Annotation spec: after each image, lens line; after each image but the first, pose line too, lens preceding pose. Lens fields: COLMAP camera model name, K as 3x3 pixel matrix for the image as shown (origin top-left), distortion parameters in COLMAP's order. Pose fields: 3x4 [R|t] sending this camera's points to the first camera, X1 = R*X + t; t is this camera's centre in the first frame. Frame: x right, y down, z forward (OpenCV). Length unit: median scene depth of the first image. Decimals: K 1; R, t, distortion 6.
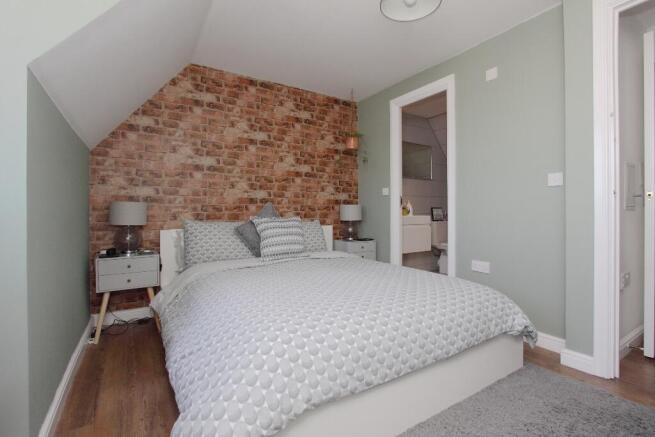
lens RADIAL K [[292.5, 0, 327.5], [0, 292.5, 218.5], [0, 0, 1]] dist [-0.030573, 0.000030]
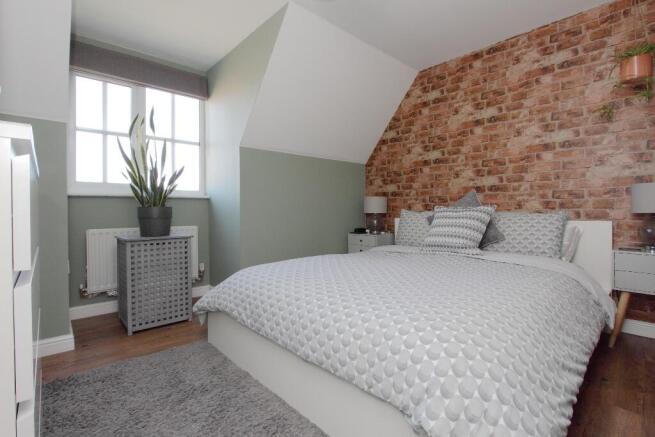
lens RADIAL K [[309.8, 0, 326.5], [0, 309.8, 212.3], [0, 0, 1]] dist [-0.004599, -0.000694]
pose [[0.195238, 0.019499, -0.980562, 0.642363], [0.003980, 0.999778, 0.020673, -0.011946], [0.980748, -0.007939, 0.195117, 0.390803]]
